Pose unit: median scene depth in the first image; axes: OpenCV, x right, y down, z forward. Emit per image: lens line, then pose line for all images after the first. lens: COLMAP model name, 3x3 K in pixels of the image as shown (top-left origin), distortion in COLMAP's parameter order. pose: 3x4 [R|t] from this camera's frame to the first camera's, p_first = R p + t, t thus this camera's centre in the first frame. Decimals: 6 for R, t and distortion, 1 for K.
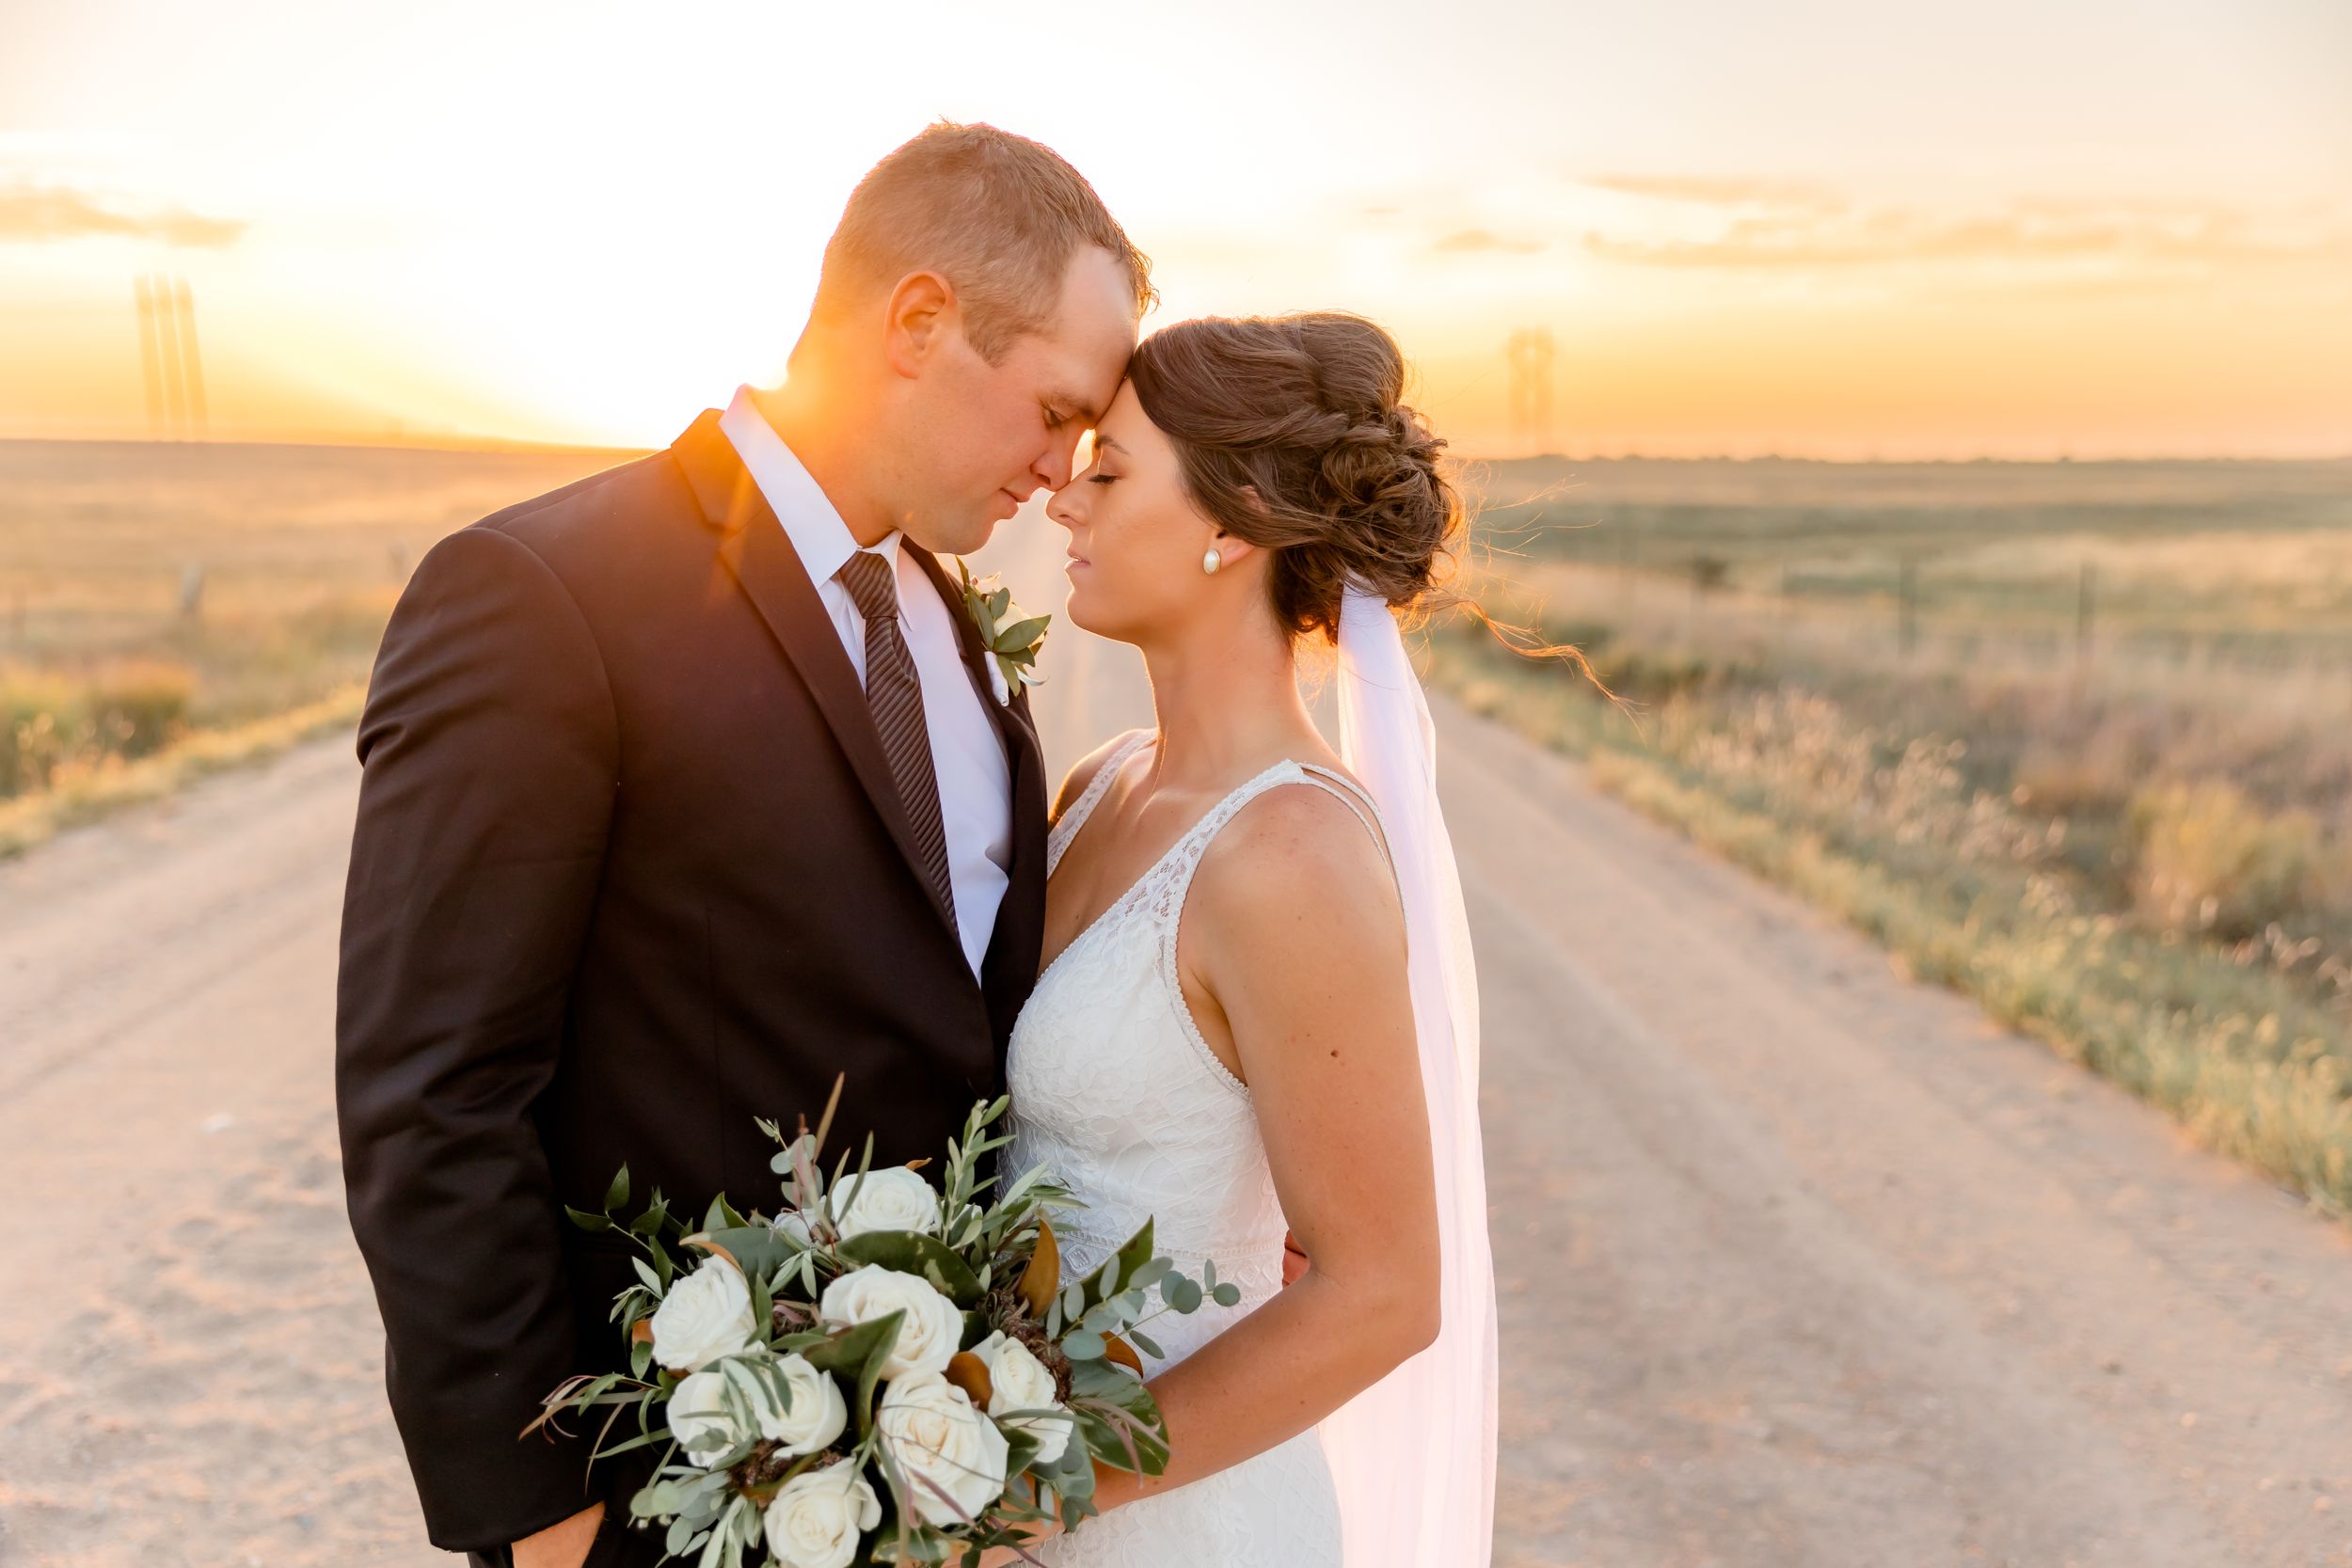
lens RADIAL K [[2464.2, 0, 1158.6], [0, 2464.2, 768.0], [0, 0, 1]] dist [0.002225, 0.000000]
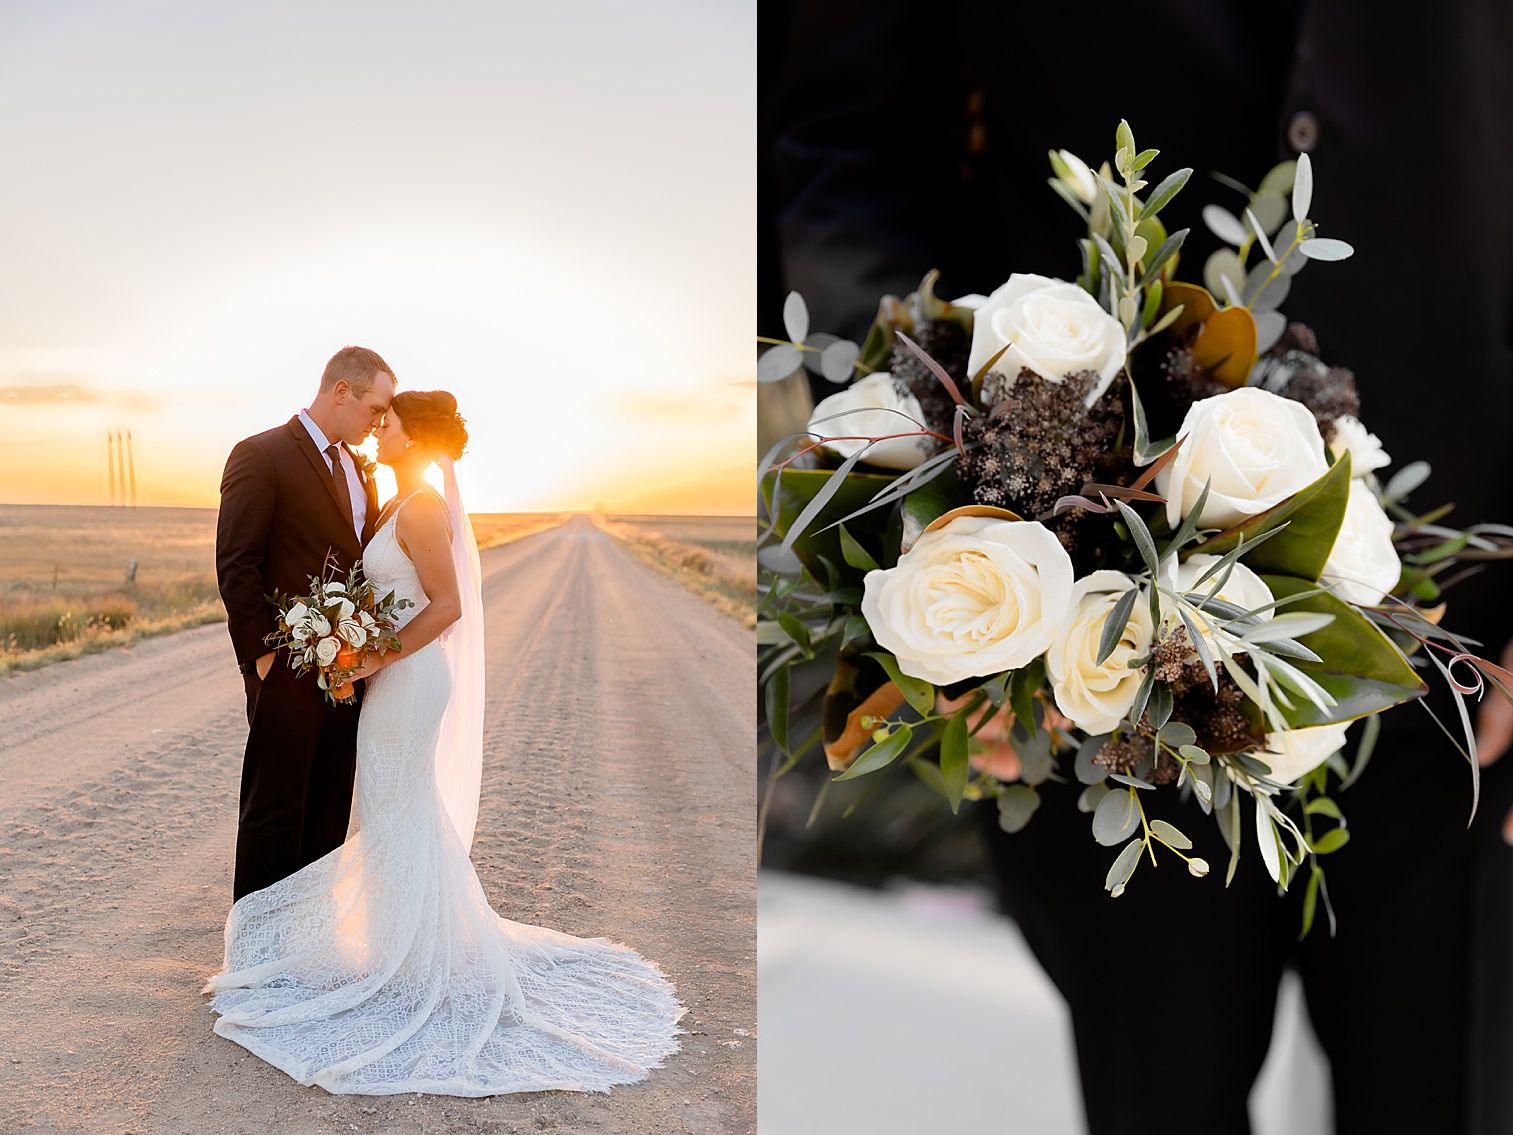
lens RADIAL K [[1528.3, 0, 741.1], [0, 1528.3, 566.9], [0, 0, 1]] dist [-0.172226, 0.000000]
pose [[0.999504, 0.001868, 0.031439, 0.130380], [0.001607, 0.993917, -0.110122, 0.107483], [-0.031453, 0.110118, 0.993421, -0.420850]]
